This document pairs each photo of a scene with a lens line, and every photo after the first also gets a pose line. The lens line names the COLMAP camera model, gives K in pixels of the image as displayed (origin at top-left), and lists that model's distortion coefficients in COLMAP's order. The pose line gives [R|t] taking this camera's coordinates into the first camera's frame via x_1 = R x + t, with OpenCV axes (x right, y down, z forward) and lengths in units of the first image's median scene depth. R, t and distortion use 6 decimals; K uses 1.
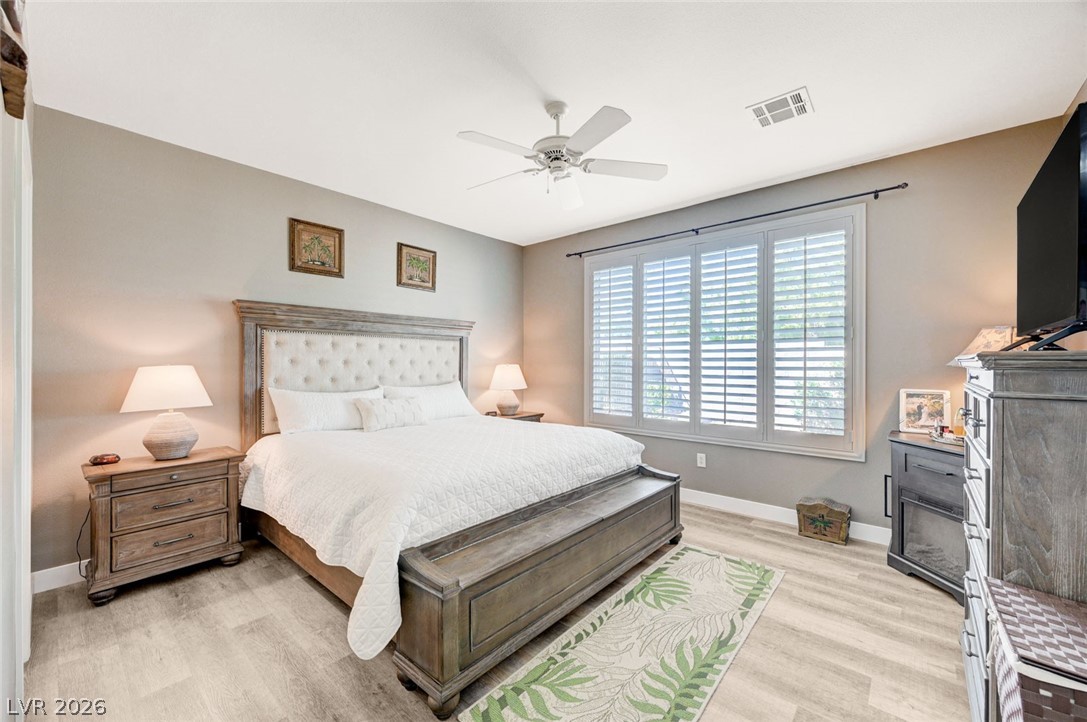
lens RADIAL K [[428.5, 0, 547.1], [0, 428.5, 363.6], [0, 0, 1]] dist [-0.001305, -0.000024]
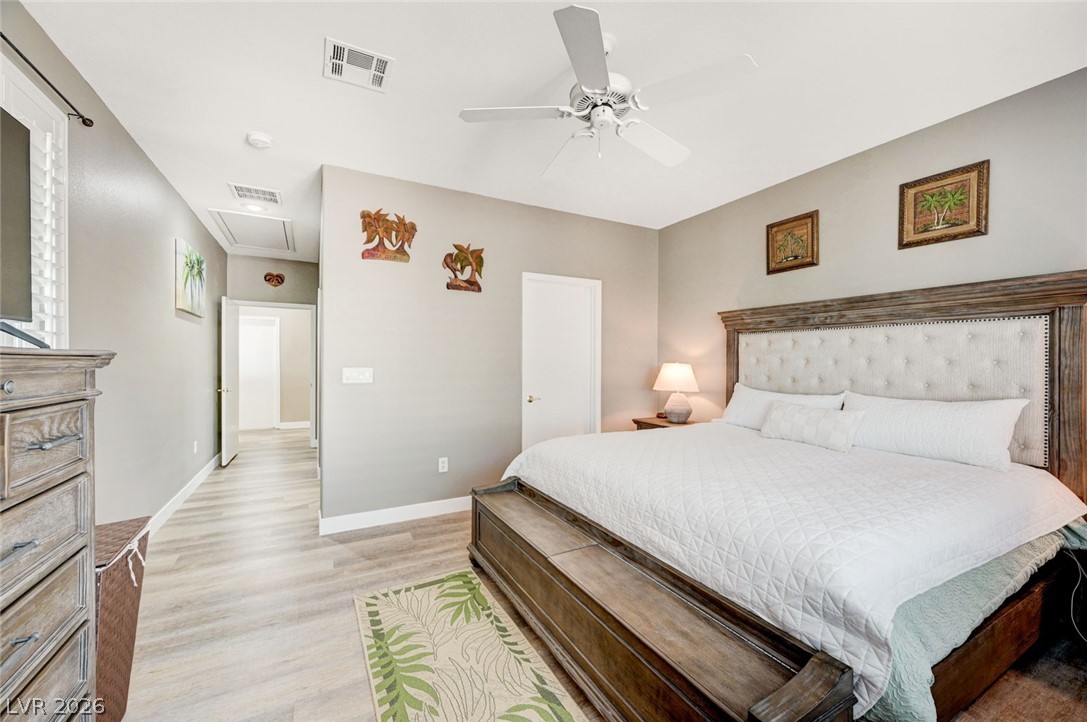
lens RADIAL K [[428.5, 0, 546.9], [0, 428.5, 360.8], [0, 0, 1]] dist [-0.001305, -0.000024]
pose [[-0.356277, -0.001235, -0.934380, 0.917455], [-0.004181, 0.999991, 0.000273, -0.003155], [0.934371, 0.004004, -0.356279, 1.348834]]
